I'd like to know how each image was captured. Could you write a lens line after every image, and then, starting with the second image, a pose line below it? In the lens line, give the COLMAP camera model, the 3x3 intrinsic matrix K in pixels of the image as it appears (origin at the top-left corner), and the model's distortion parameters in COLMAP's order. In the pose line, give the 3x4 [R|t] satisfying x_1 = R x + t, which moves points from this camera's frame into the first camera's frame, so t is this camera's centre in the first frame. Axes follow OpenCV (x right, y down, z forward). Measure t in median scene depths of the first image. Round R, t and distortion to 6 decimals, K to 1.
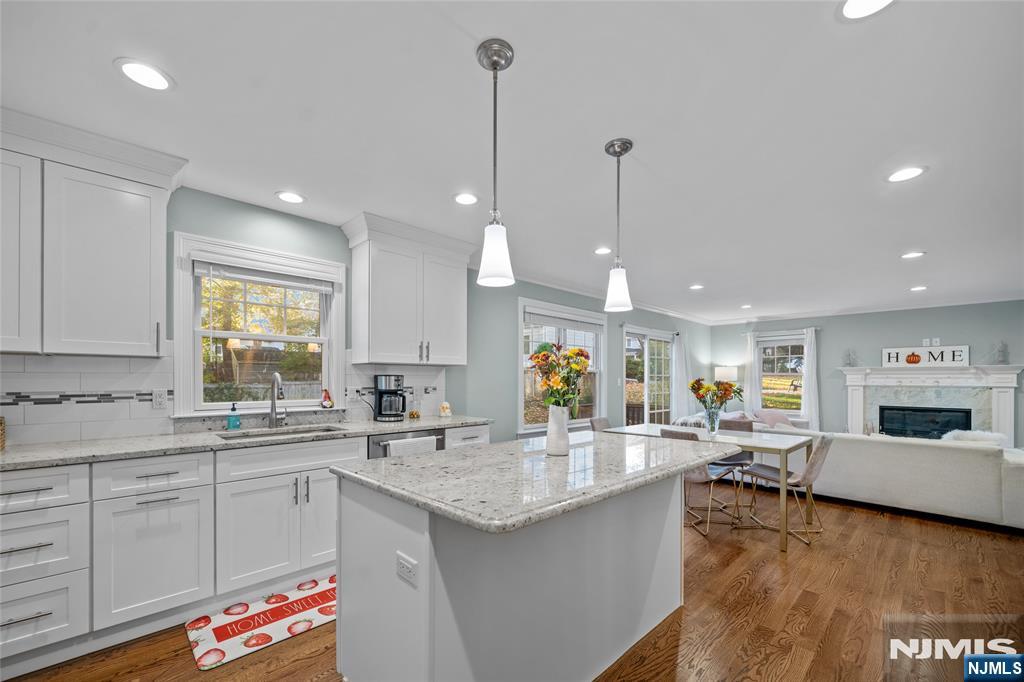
lens RADIAL K [[414.5, 0, 511.0], [0, 414.5, 376.5], [0, 0, 1]] dist [-0.001479, -0.000373]
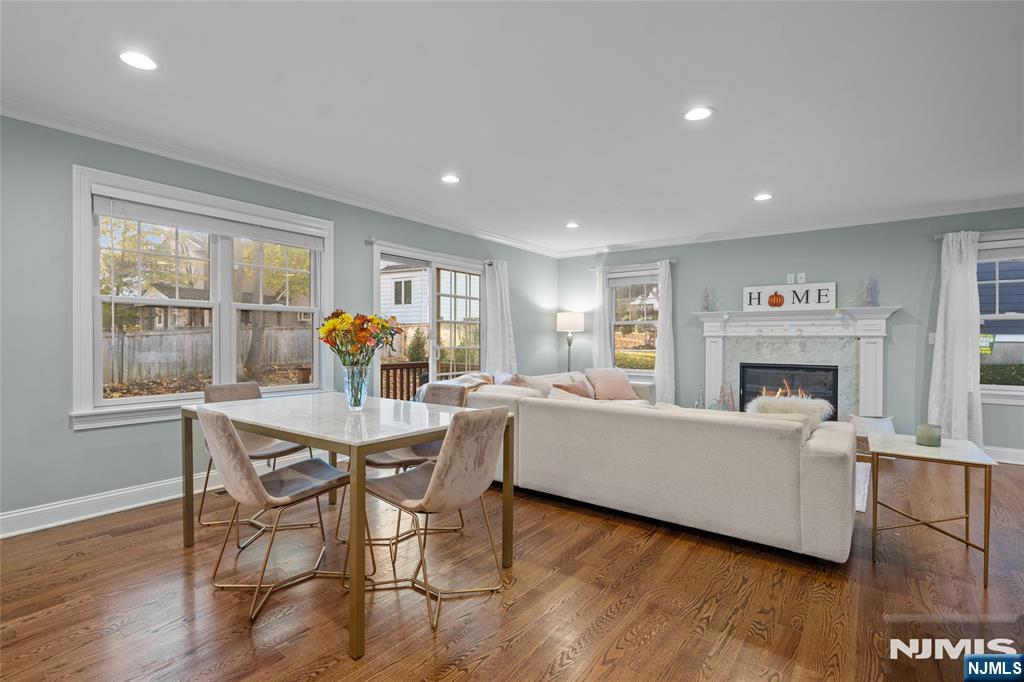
lens RADIAL K [[485.5, 0, 512.0], [0, 485.5, 341.0], [0, 0, 1]] dist [0.001498, 0.000194]
pose [[0.987455, 0.000631, 0.157902, 0.359065], [-0.002531, 0.999927, 0.011828, 0.022502], [-0.157883, -0.012079, 0.987384, 0.201093]]
